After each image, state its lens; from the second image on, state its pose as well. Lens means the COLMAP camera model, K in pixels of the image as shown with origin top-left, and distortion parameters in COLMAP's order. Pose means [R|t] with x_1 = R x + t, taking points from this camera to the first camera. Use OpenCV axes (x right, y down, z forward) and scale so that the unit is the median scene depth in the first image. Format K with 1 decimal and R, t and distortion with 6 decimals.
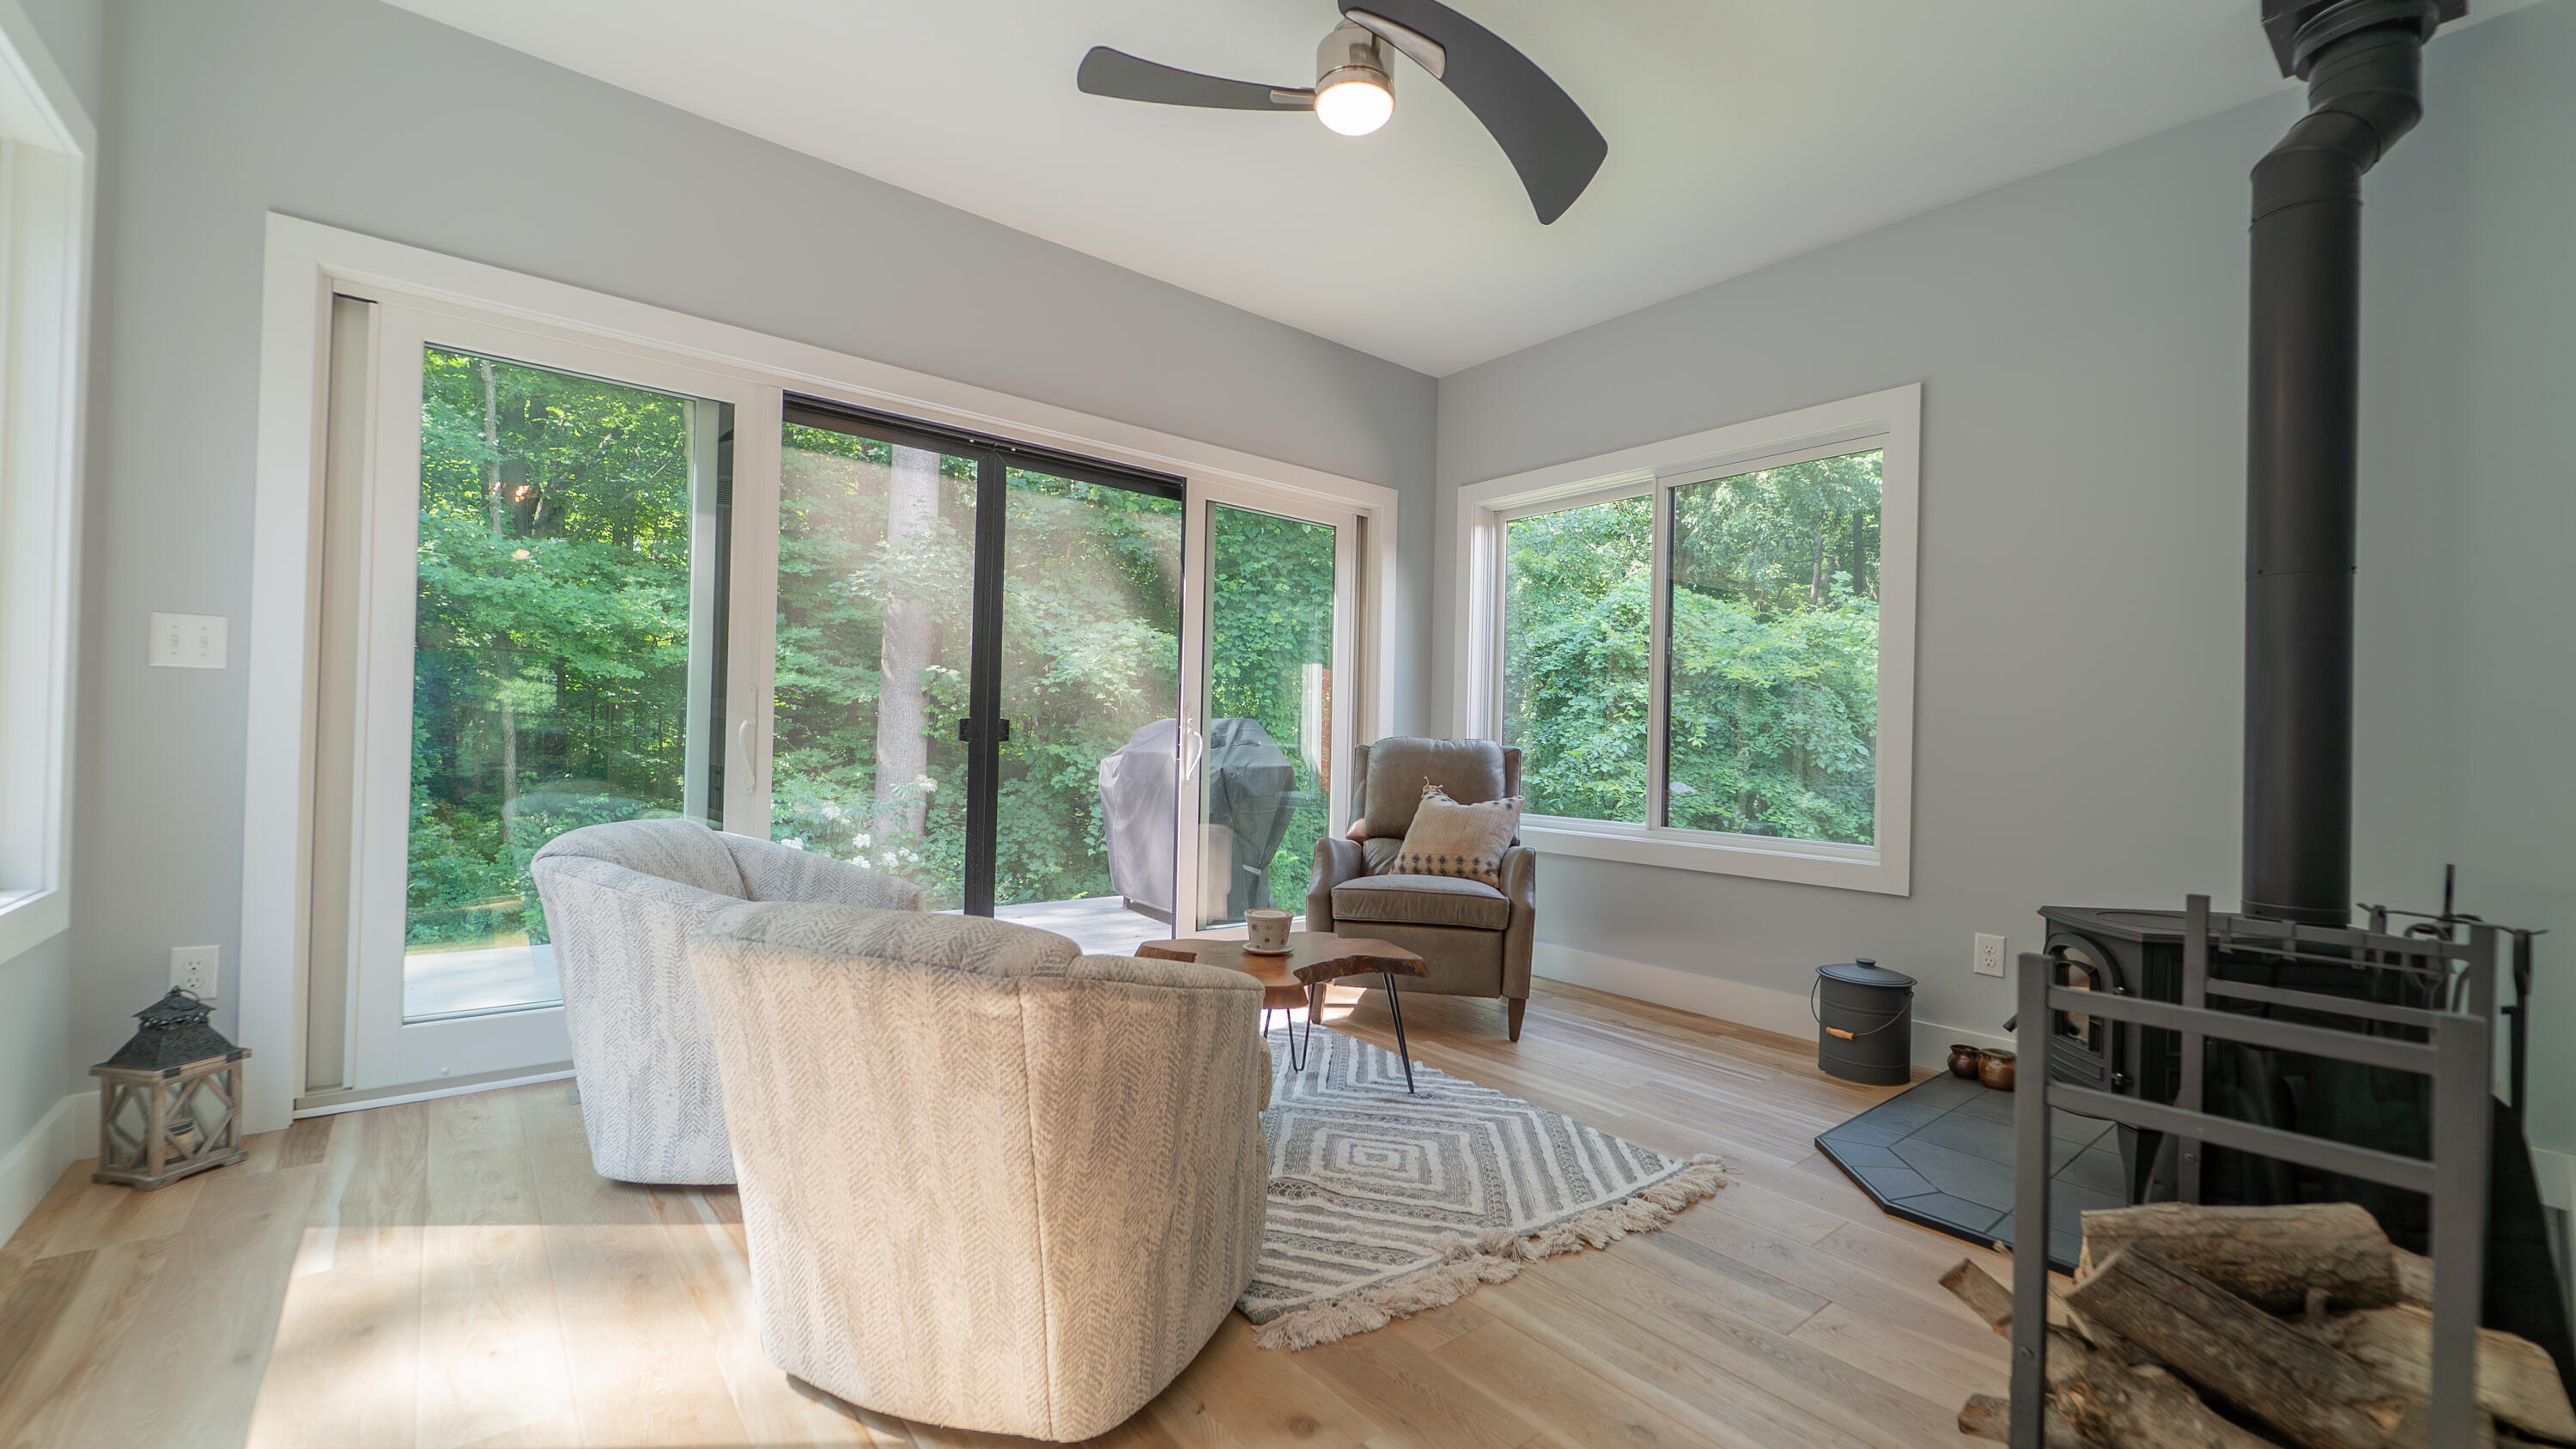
lens RADIAL K [[1027.4, 0, 1311.3], [0, 1027.4, 730.3], [0, 0, 1]] dist [-0.001253, -0.000060]
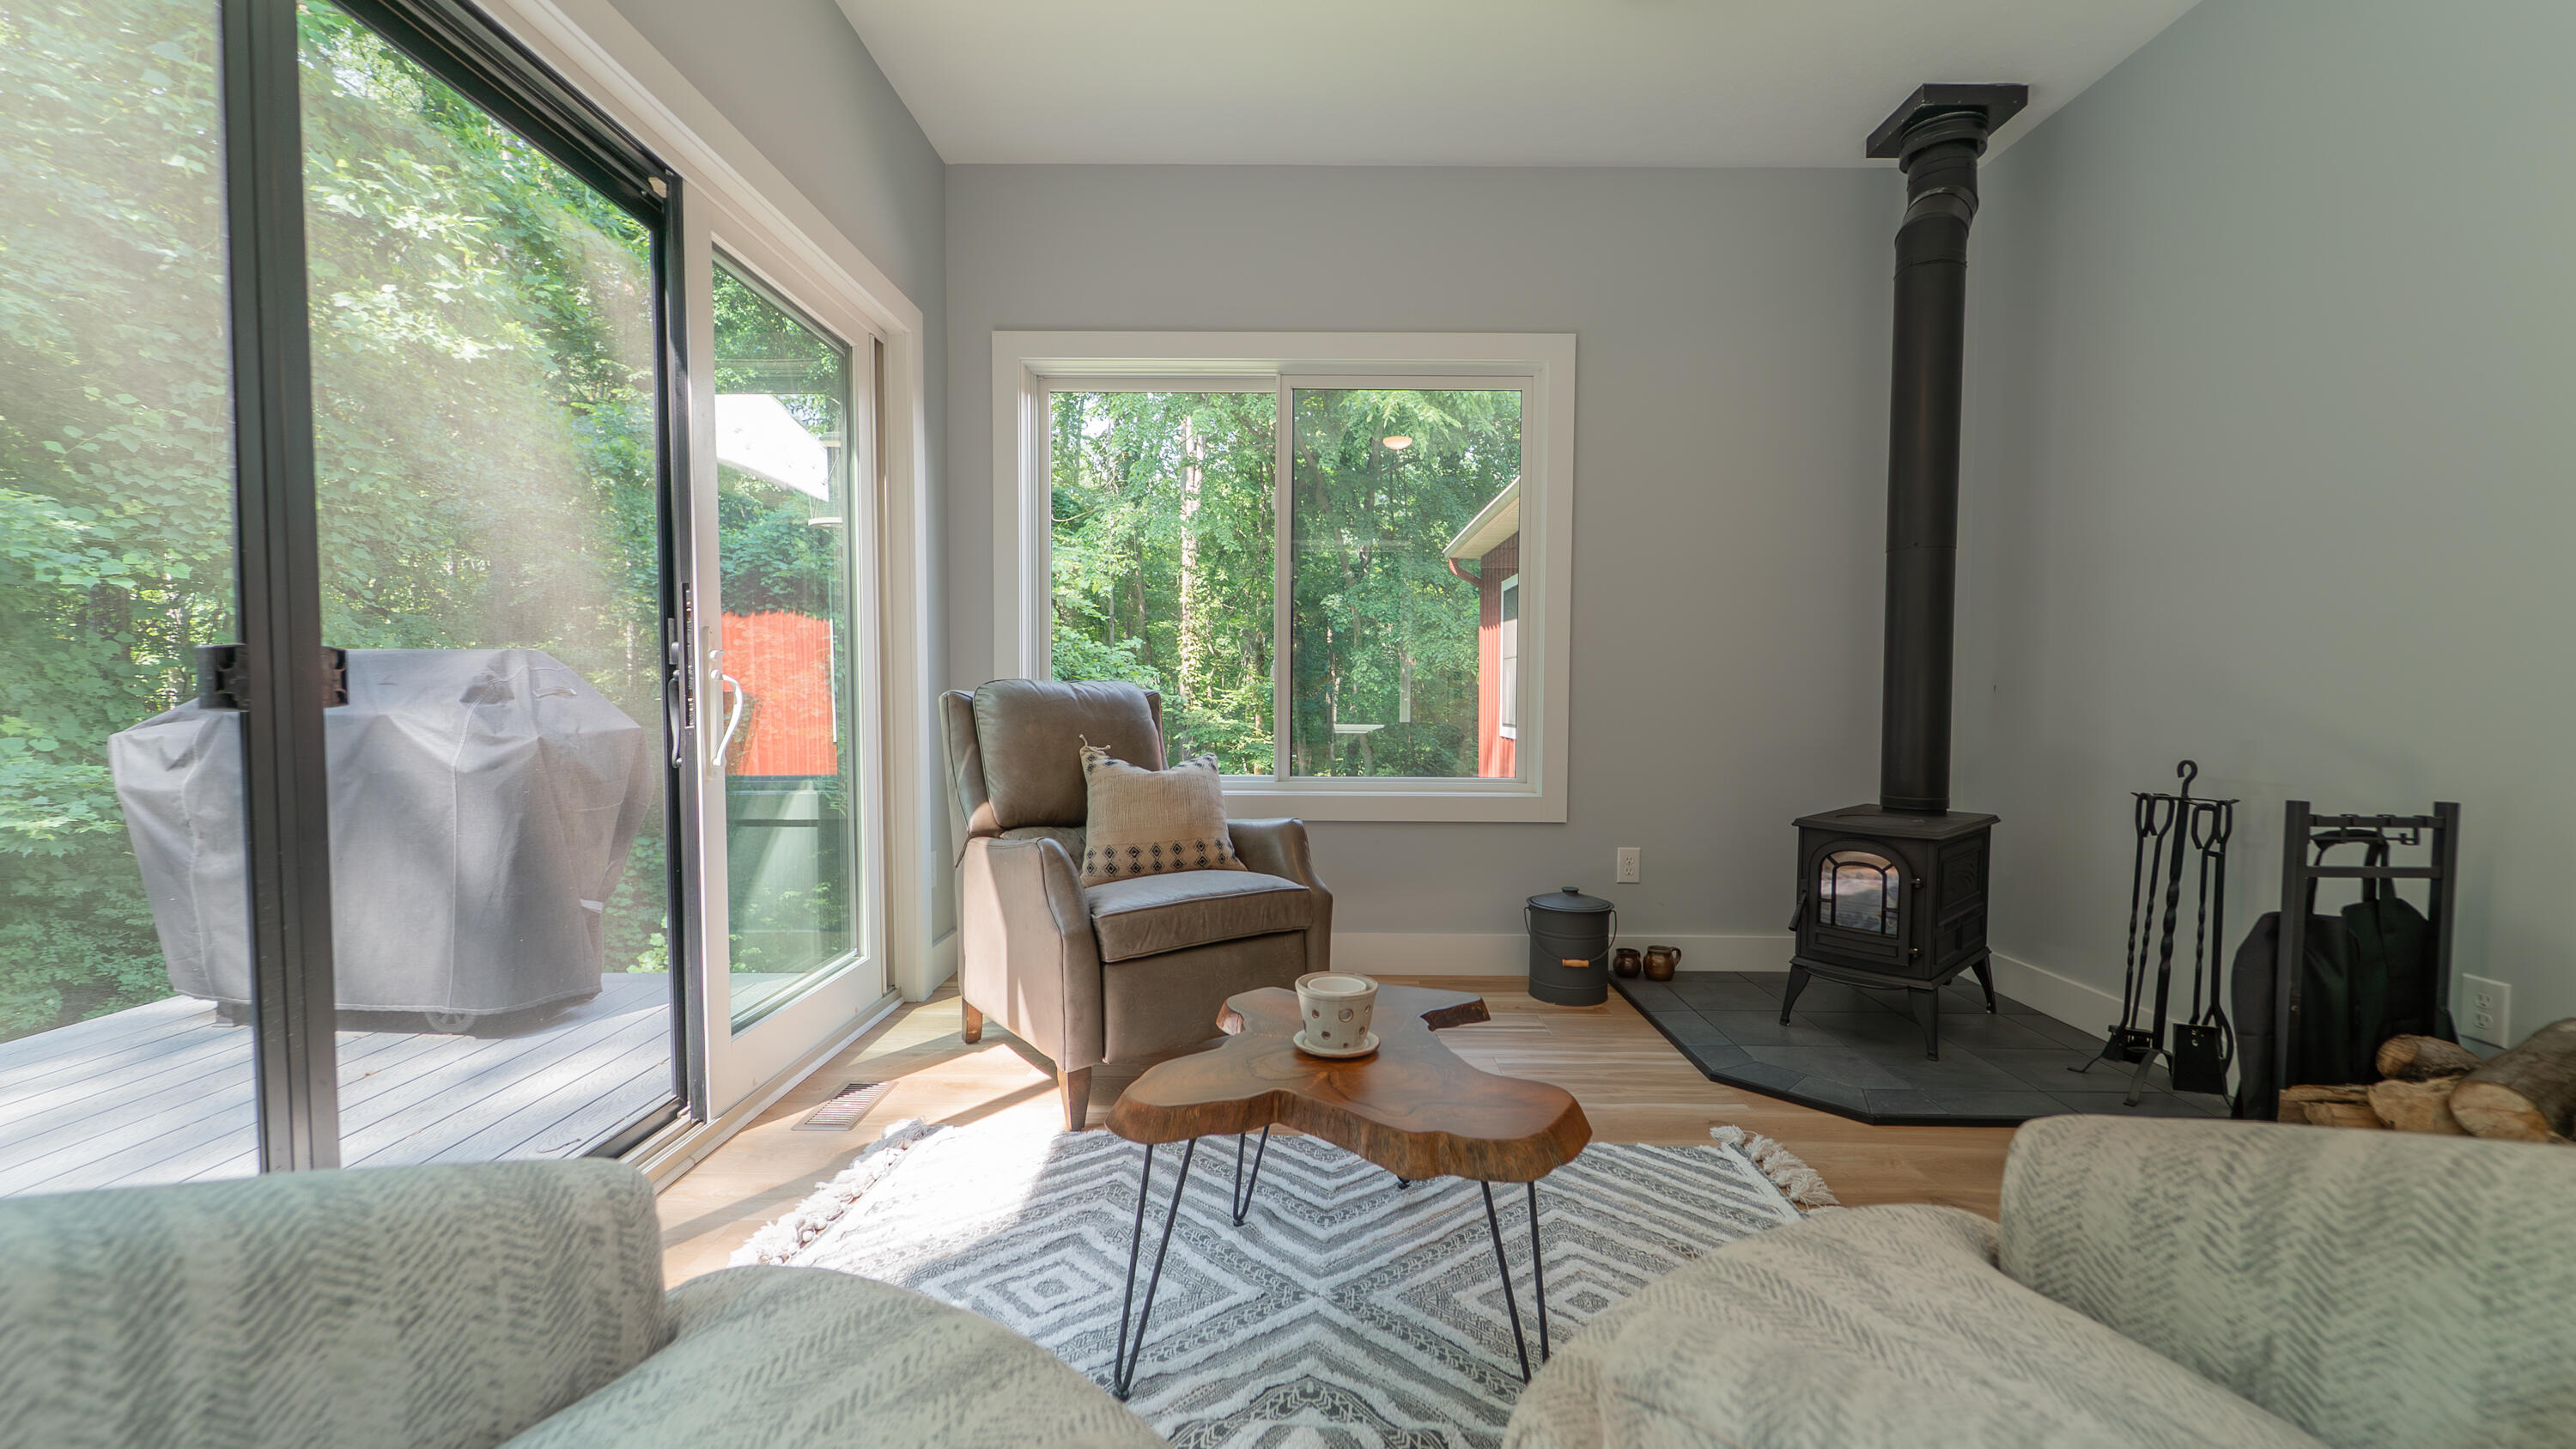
lens RADIAL K [[1022.4, 0, 1290.7], [0, 1022.4, 731.7], [0, 0, 1]] dist [-0.000813, 0.000004]
pose [[0.648380, -0.051776, 0.759554, -0.113218], [0.002781, 0.997839, 0.065645, -0.001103], [-0.761312, -0.040450, 0.647123, 0.147564]]
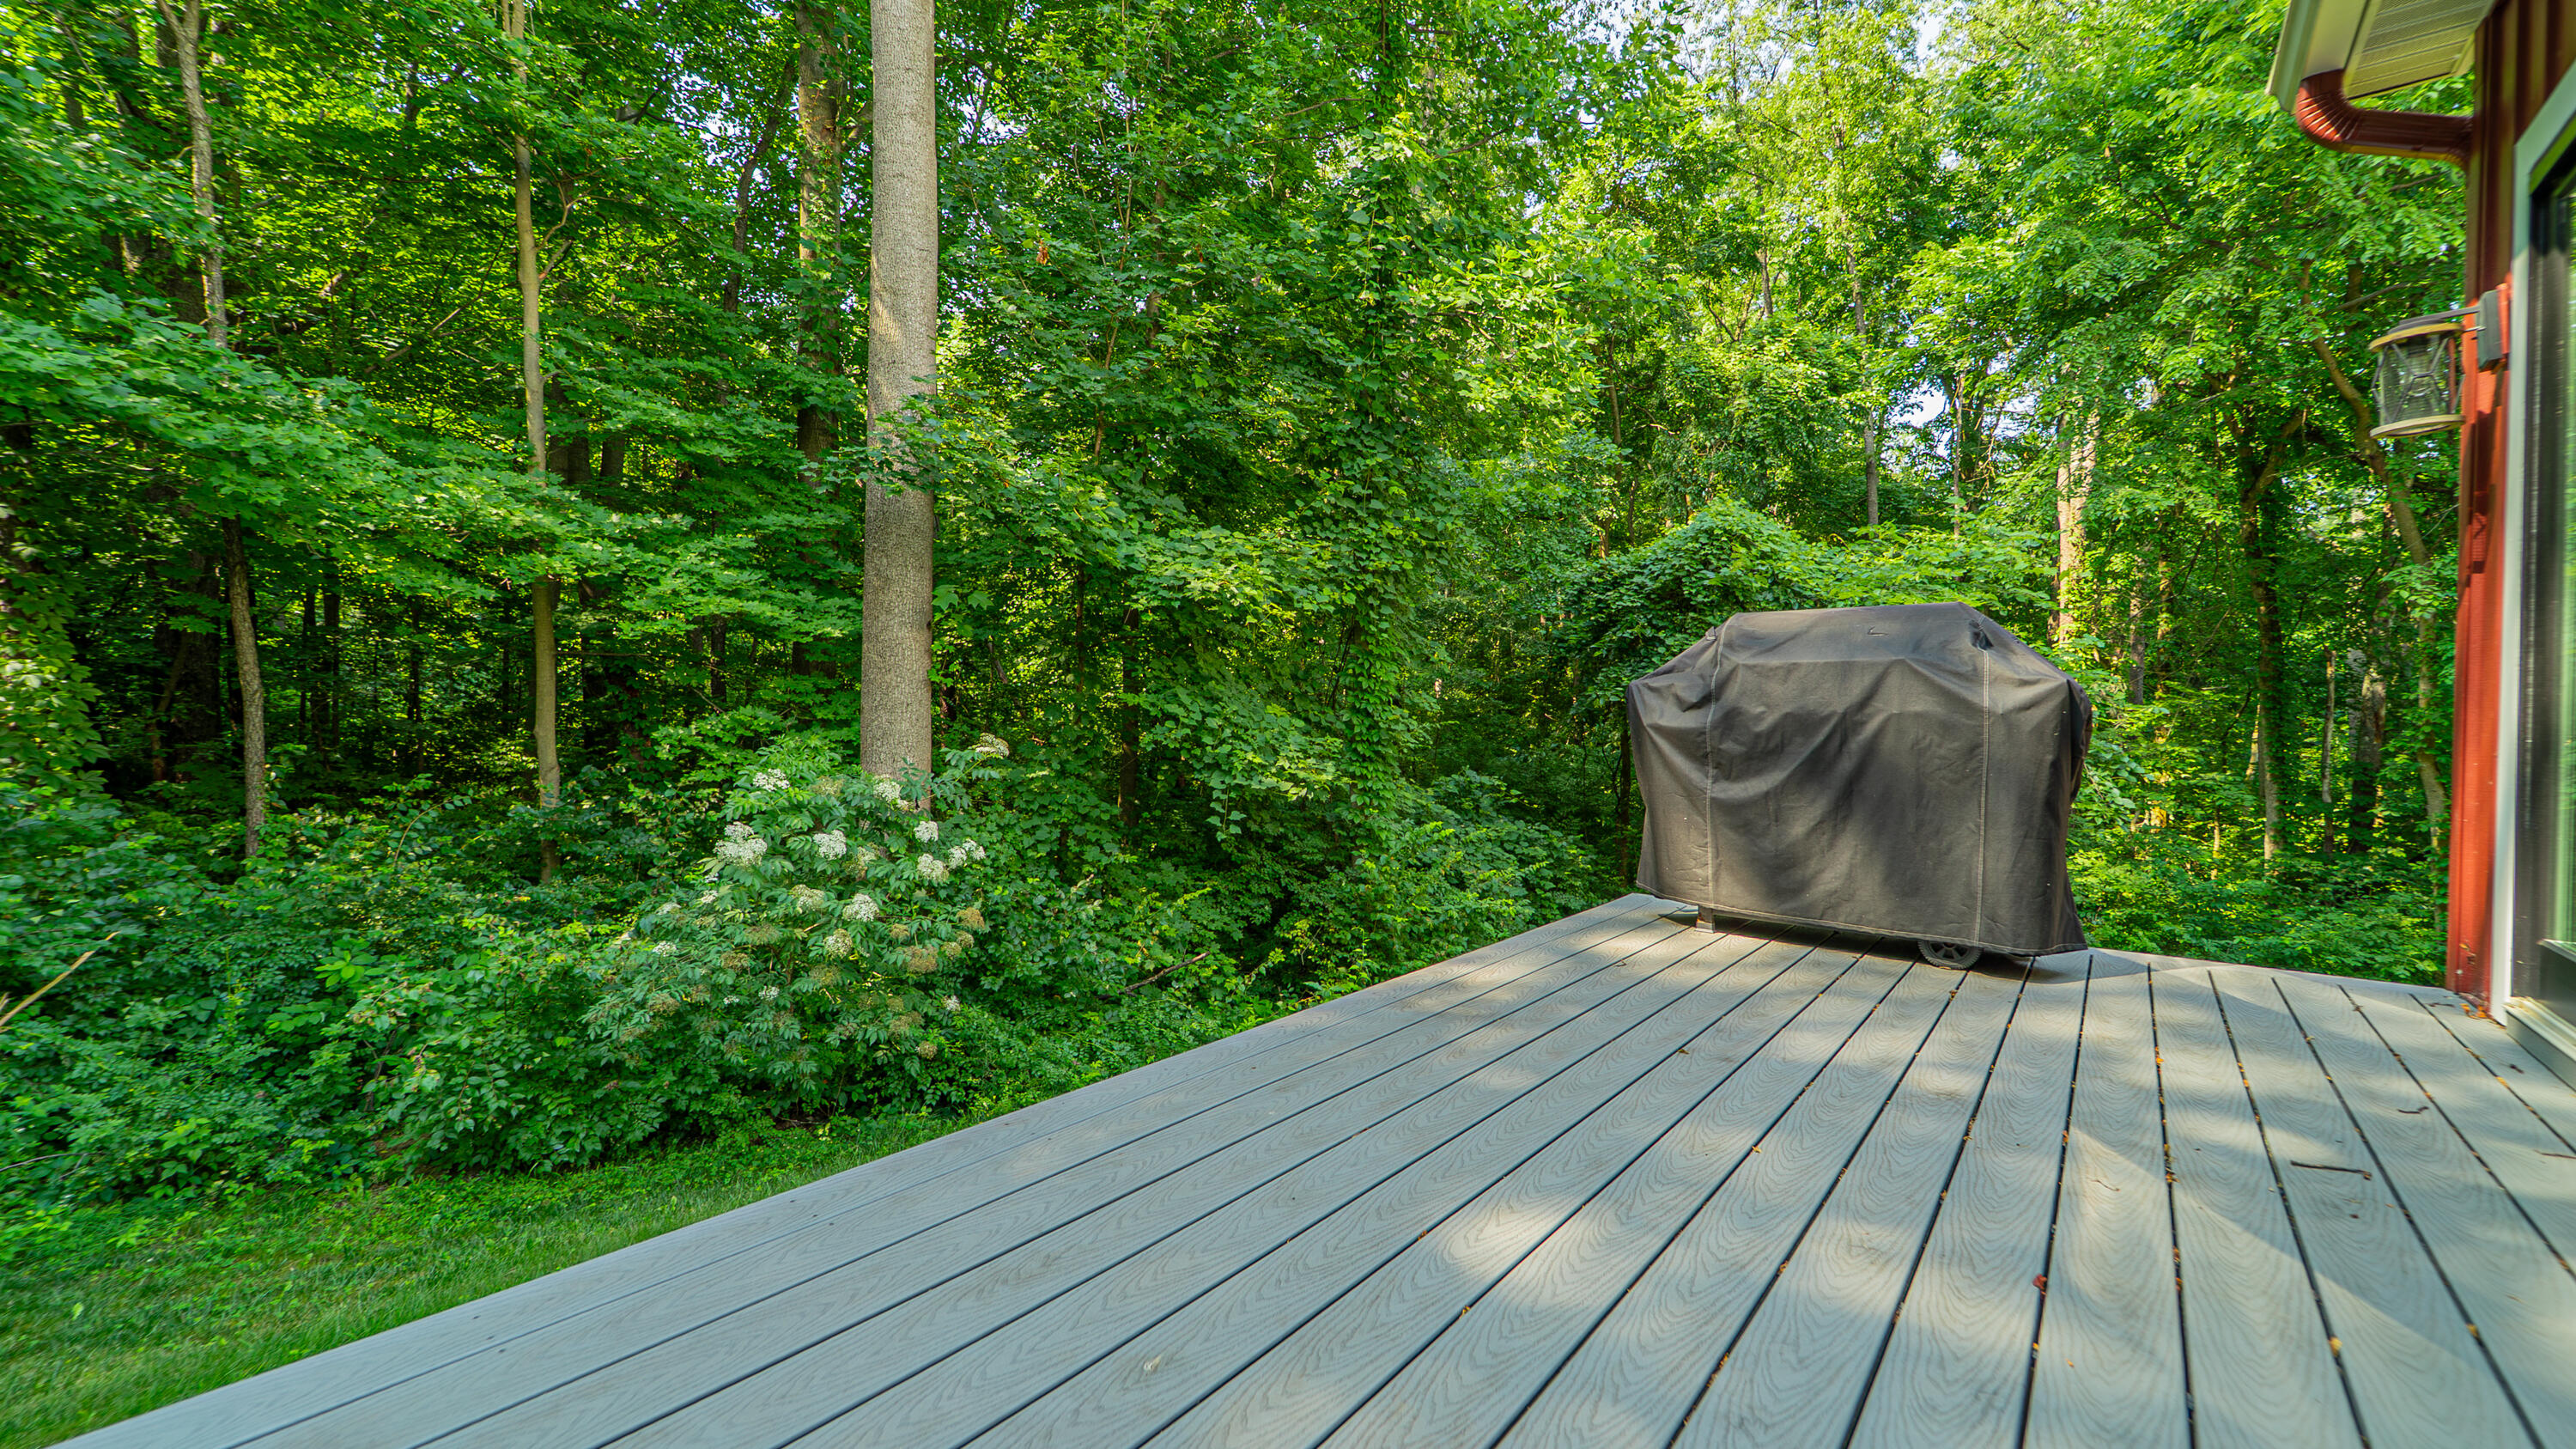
lens RADIAL K [[1028.2, 0, 1295.0], [0, 1028.2, 732.5], [0, 0, 1]] dist [0.000667, 0.000218]
pose [[0.980049, -0.020317, 0.197714, -0.280518], [0.013821, 0.999320, 0.034181, 0.019064], [-0.198274, -0.030767, 0.979664, 0.246216]]
